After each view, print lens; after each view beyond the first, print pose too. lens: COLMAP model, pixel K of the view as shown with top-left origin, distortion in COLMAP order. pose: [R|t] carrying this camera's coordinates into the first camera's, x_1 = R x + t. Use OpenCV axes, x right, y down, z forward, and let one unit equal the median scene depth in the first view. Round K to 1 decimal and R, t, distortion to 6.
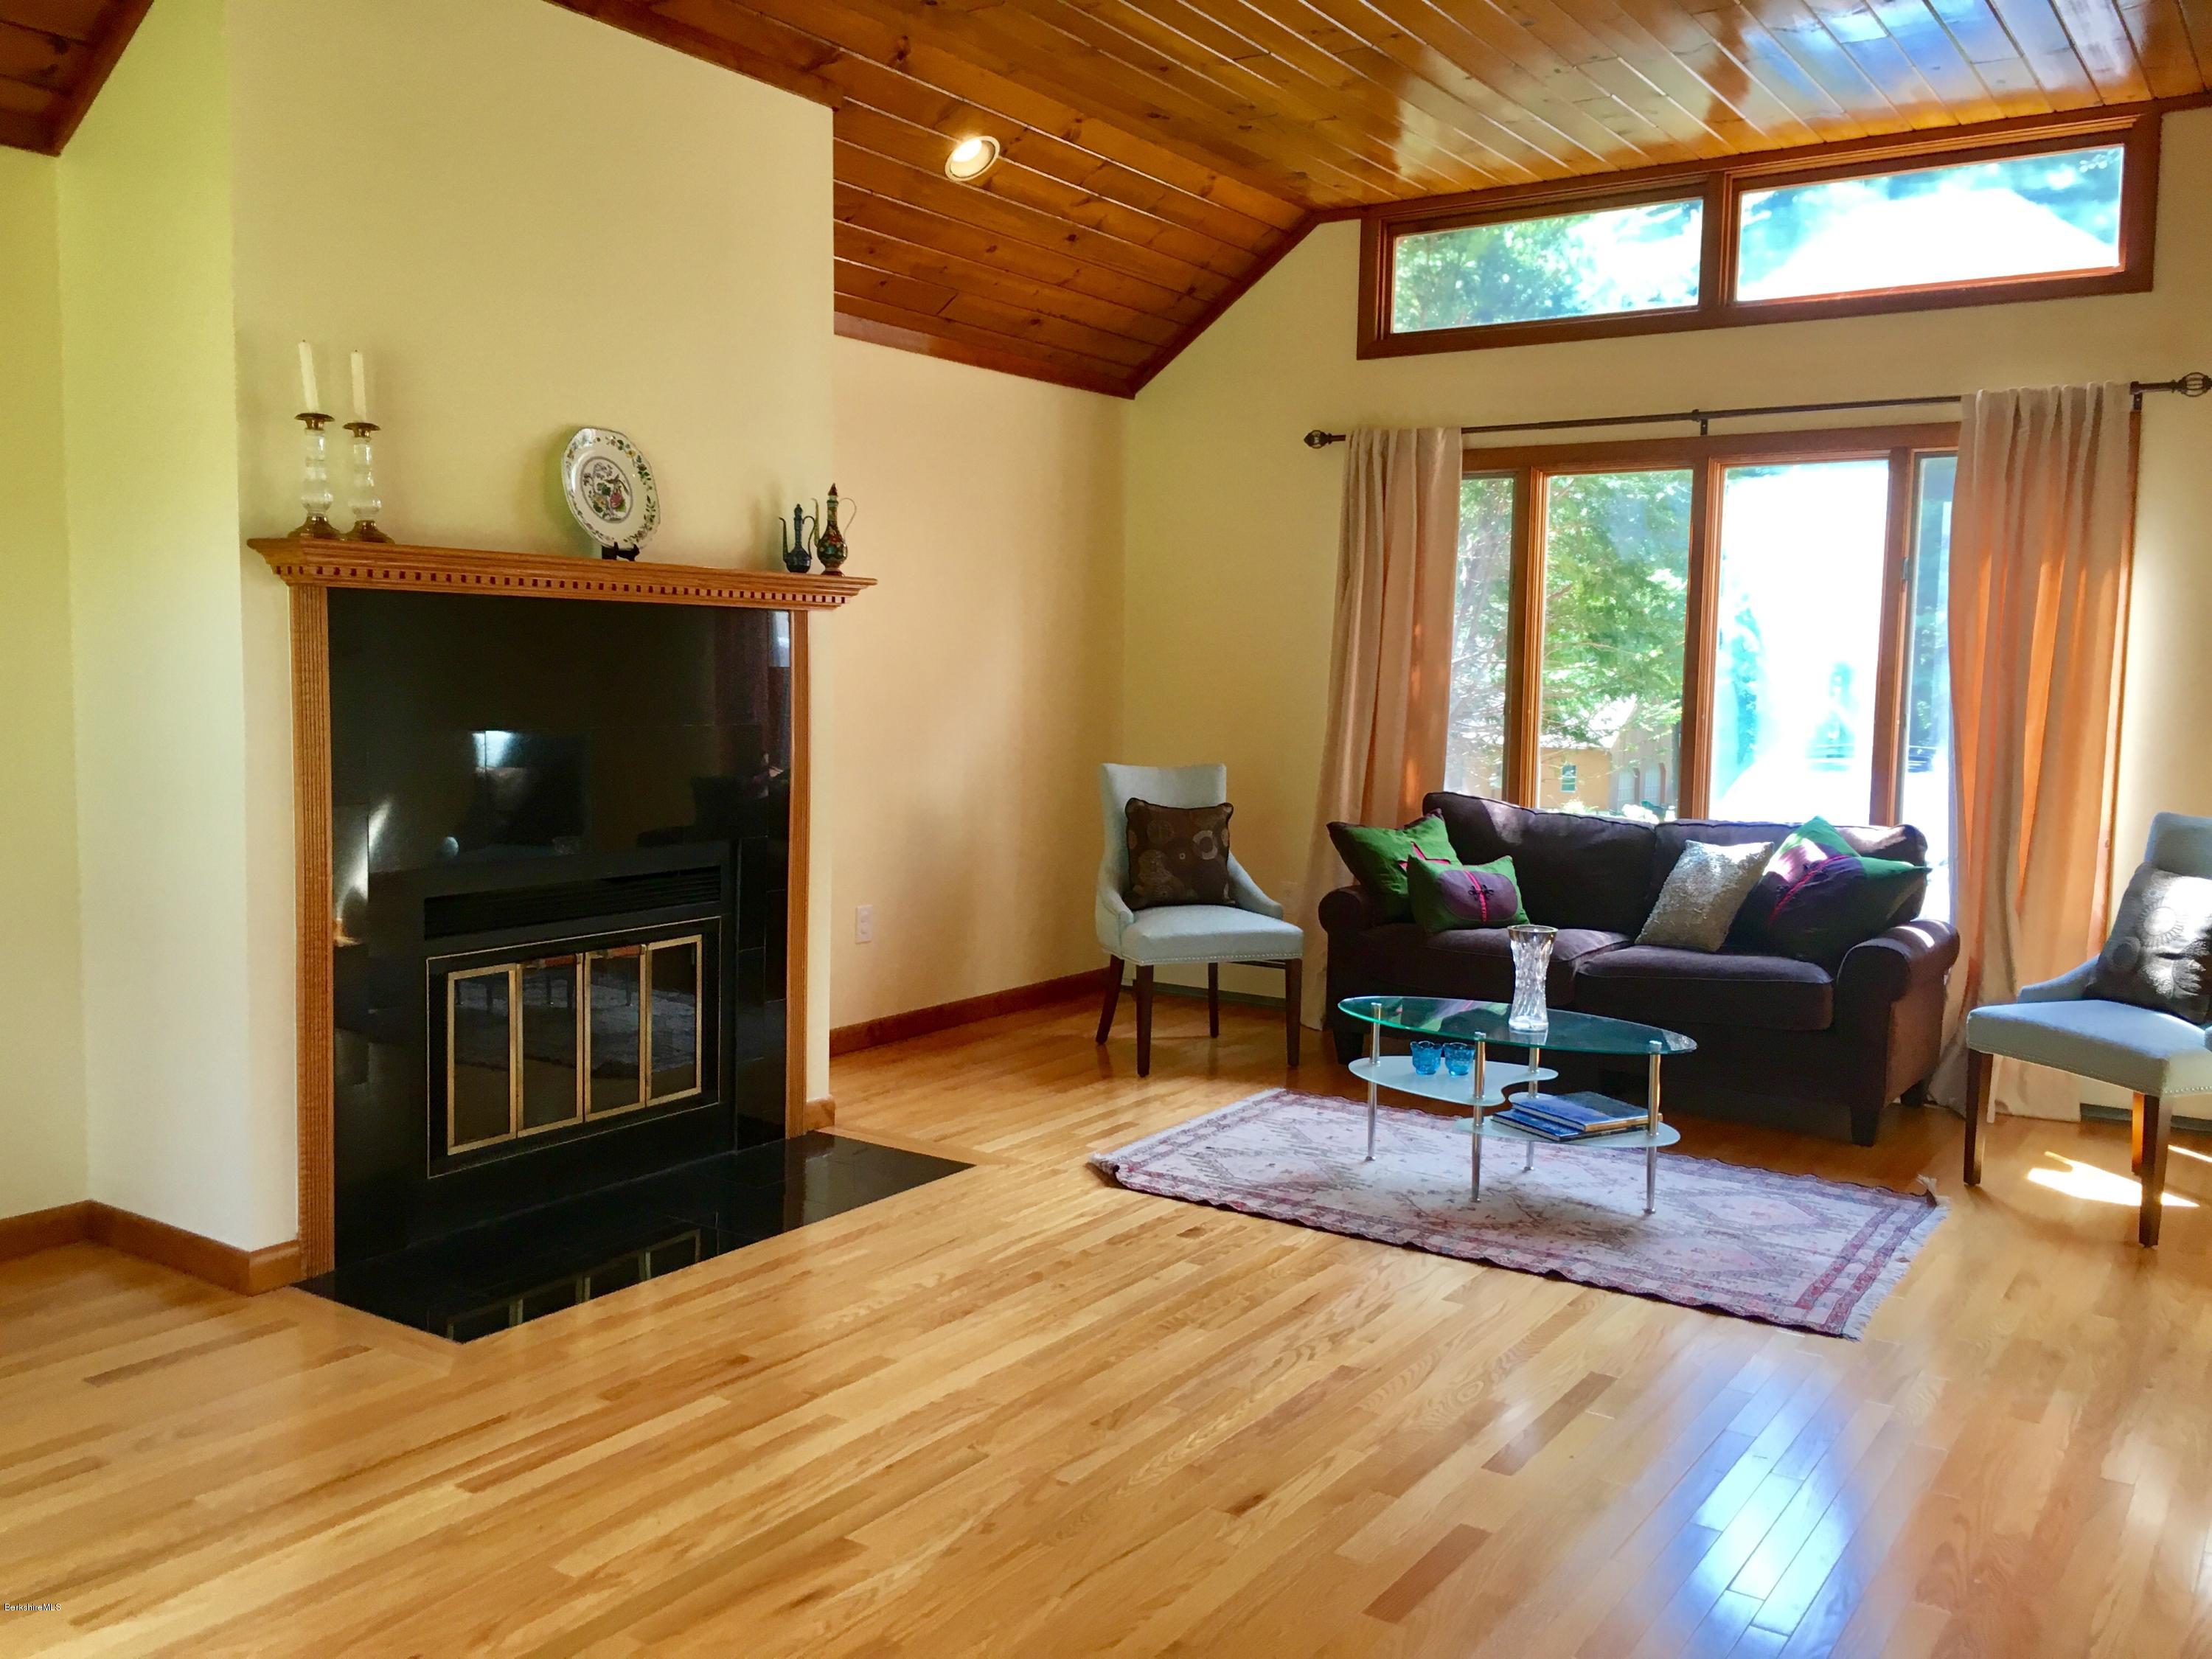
lens RADIAL K [[1887.9, 0, 1099.4], [0, 1887.9, 835.4], [0, 0, 1]] dist [0.063889, -0.078295]
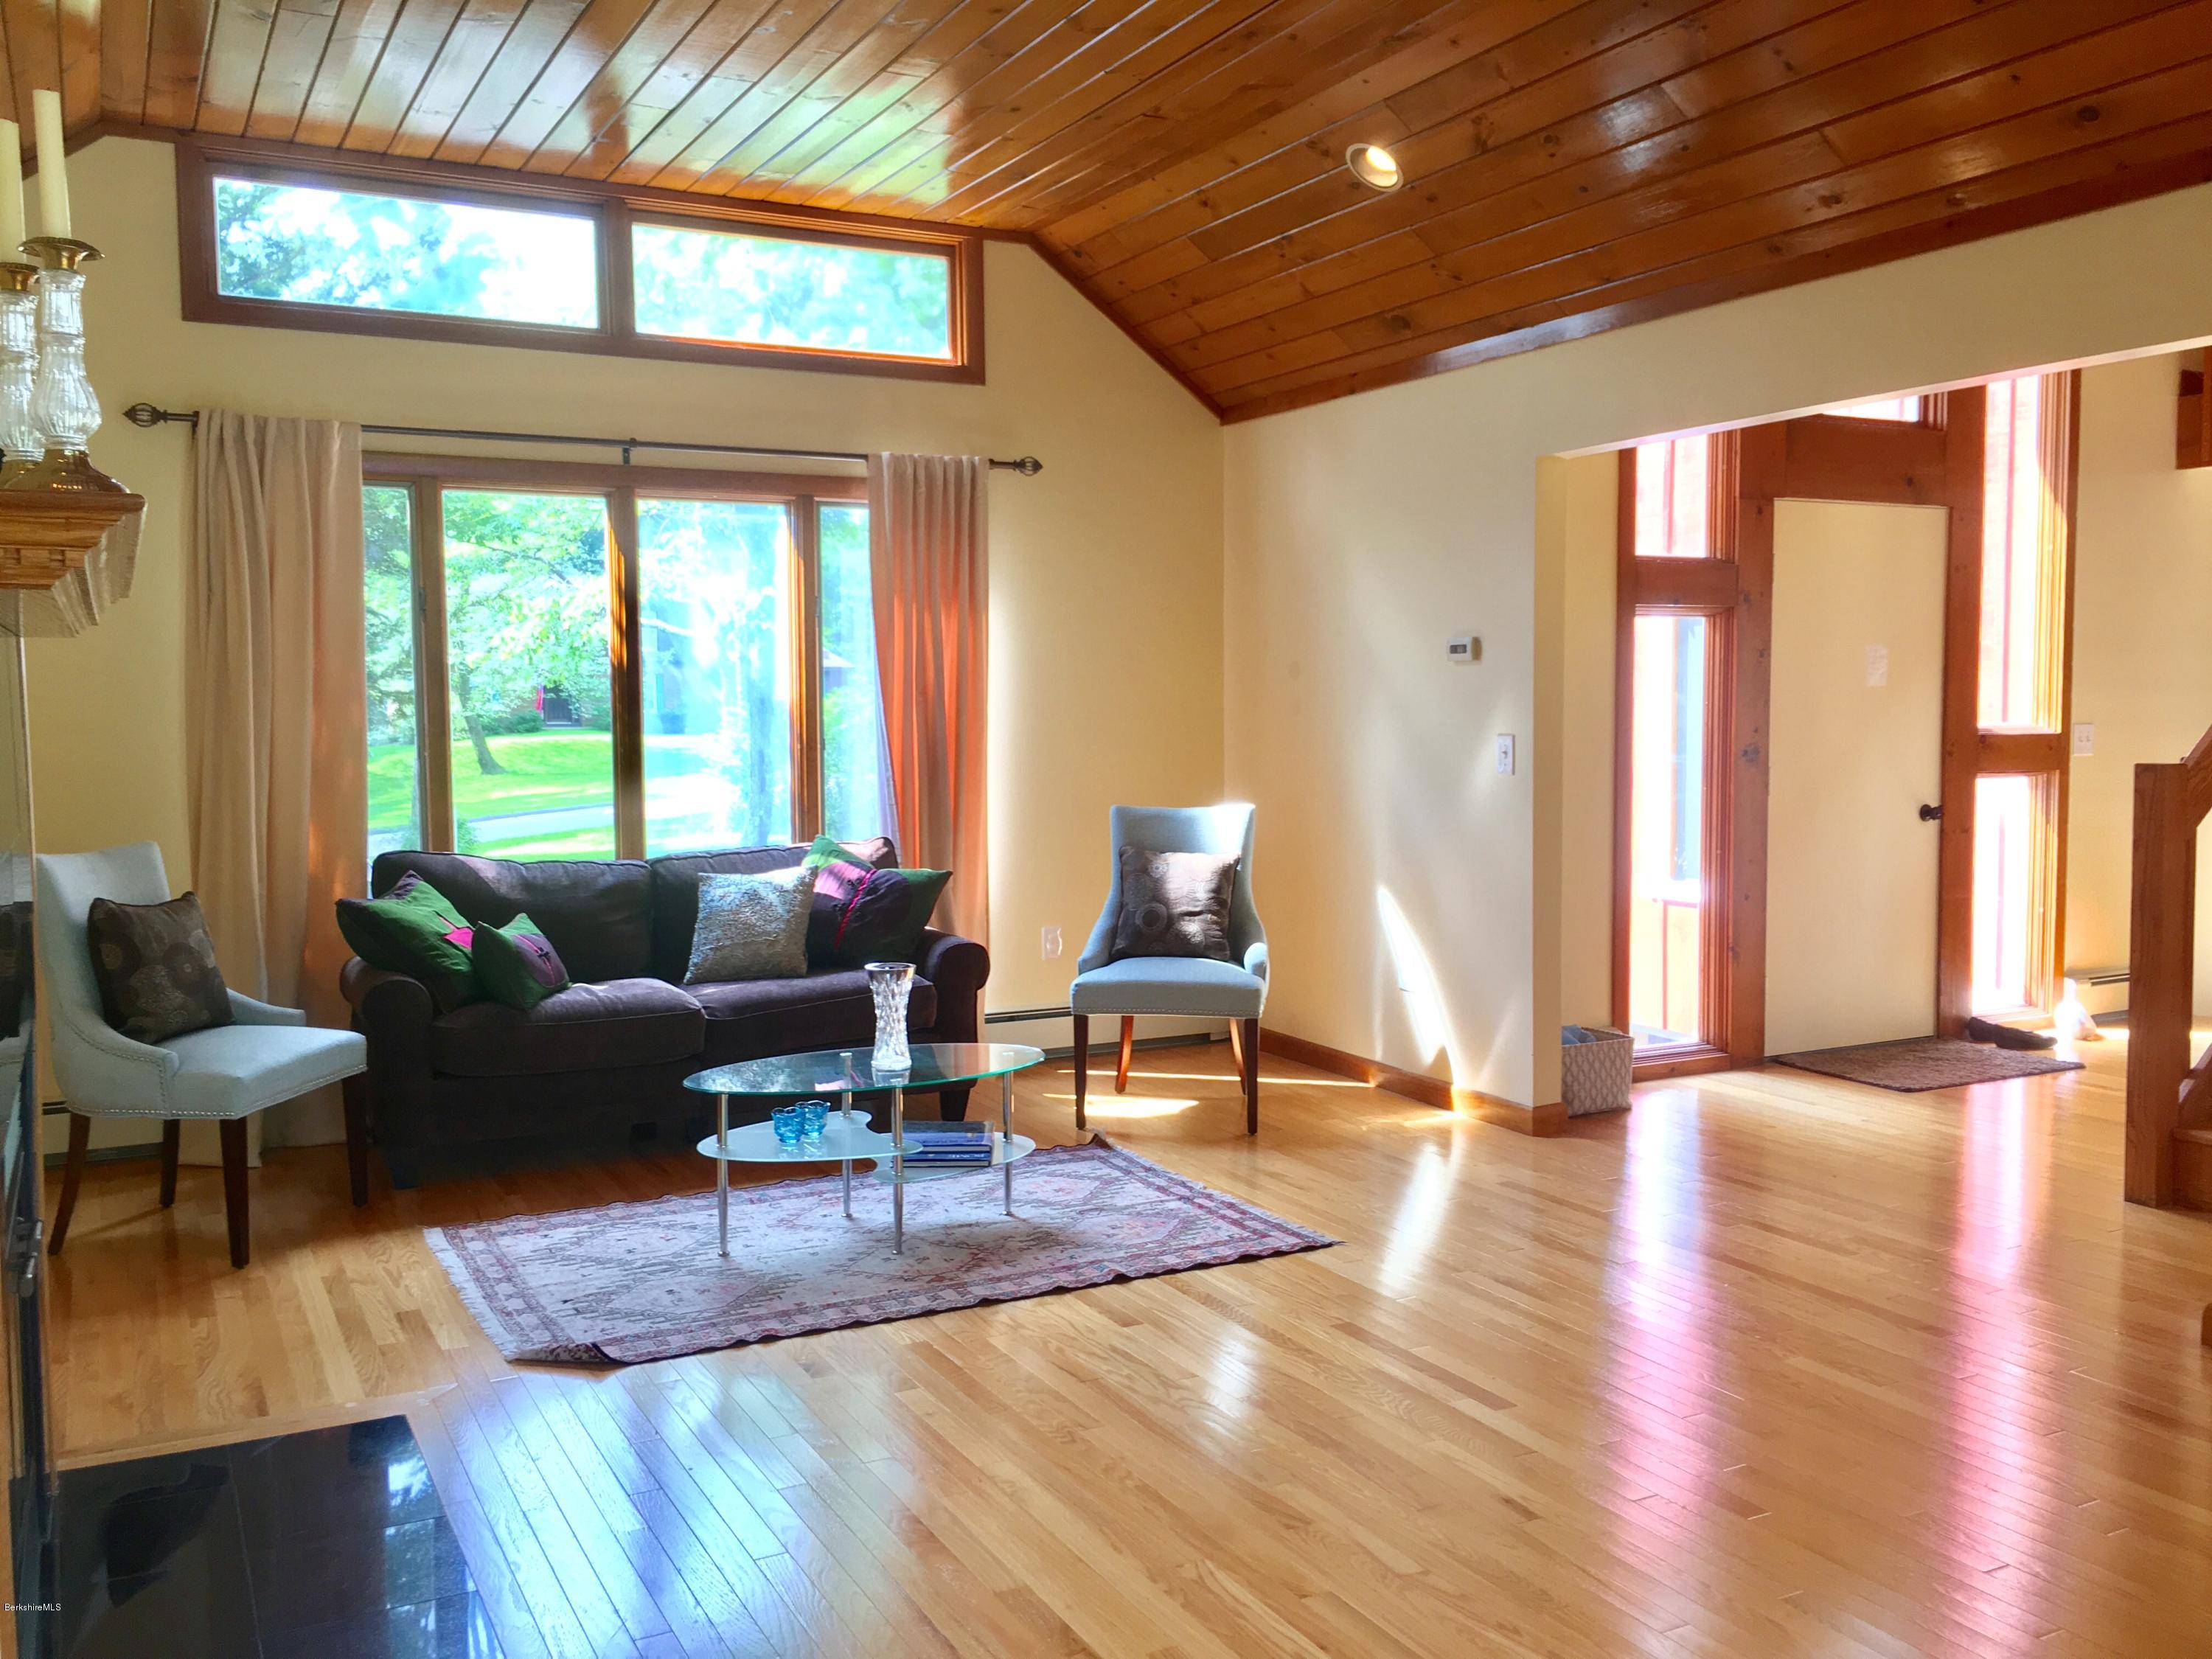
lens RADIAL K [[1887.9, 0, 1104.5], [0, 1887.9, 825.9], [0, 0, 1]] dist [0.063889, -0.078295]
pose [[0.474790, -0.079964, 0.876459, -0.580007], [0.096792, 0.994567, 0.038305, -0.050289], [-0.874760, 0.066648, 0.479951, 0.431568]]
